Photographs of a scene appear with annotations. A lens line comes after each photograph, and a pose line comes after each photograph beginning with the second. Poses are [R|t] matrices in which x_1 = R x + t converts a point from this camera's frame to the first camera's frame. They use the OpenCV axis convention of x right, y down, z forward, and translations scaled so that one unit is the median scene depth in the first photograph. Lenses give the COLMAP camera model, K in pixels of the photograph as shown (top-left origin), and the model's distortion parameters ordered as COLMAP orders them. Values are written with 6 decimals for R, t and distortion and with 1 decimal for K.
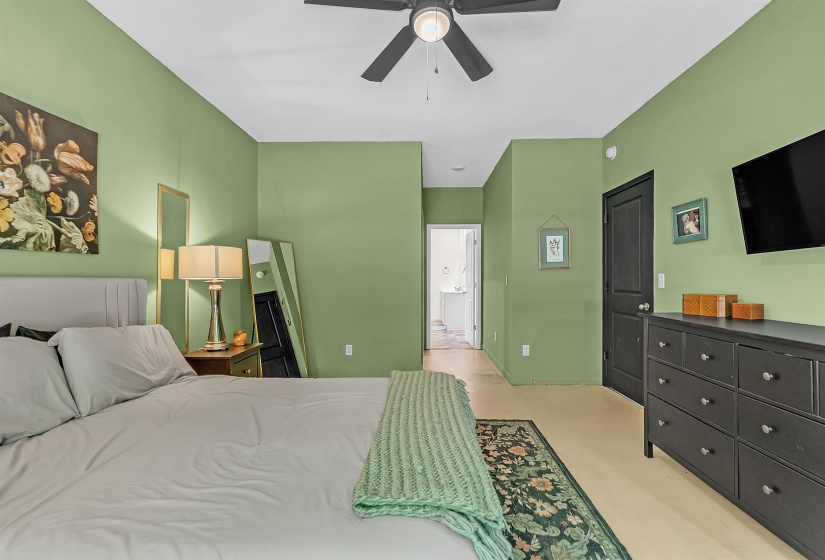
lens RADIAL K [[369.7, 0, 418.6], [0, 369.7, 279.0], [0, 0, 1]] dist [-0.007150, 0.002077]
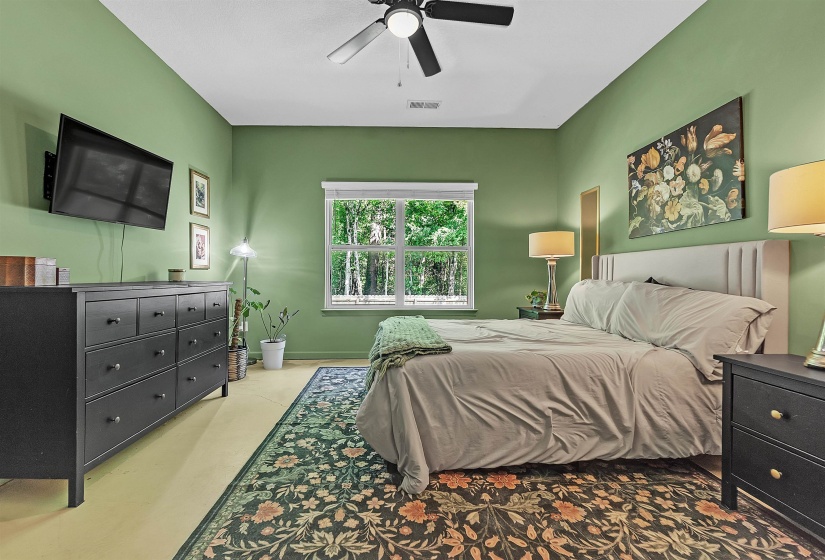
lens RADIAL K [[369.7, 0, 384.2], [0, 369.7, 276.3], [0, 0, 1]] dist [-0.007150, 0.002077]
pose [[-0.999884, 0.002016, -0.015106, 0.108865], [0.001977, 0.999995, 0.002615, 0.090054], [0.015112, 0.002584, -0.999882, 2.161094]]
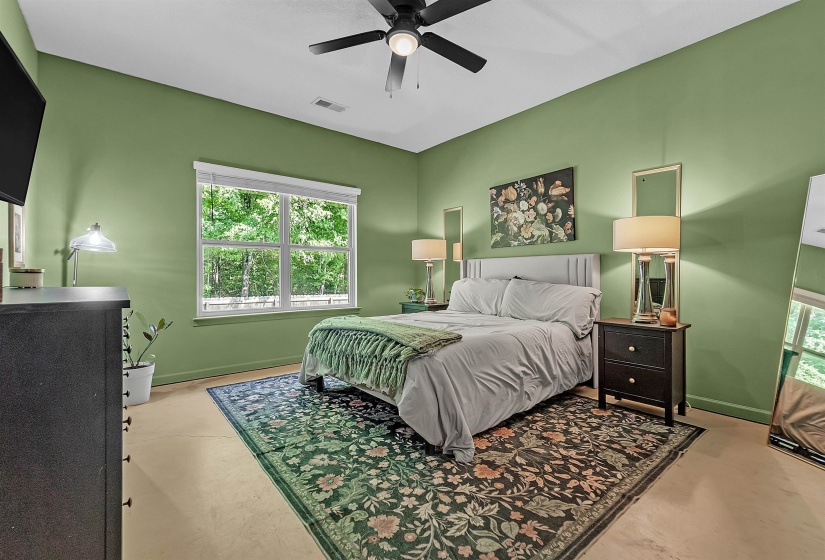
lens RADIAL K [[369.7, 0, 408.3], [0, 369.7, 274.7], [0, 0, 1]] dist [-0.007150, 0.002077]
pose [[-0.770386, 0.006454, -0.637545, 0.817462], [0.007262, 0.999973, 0.001348, 0.085272], [0.637536, -0.003591, -0.770412, 1.971023]]
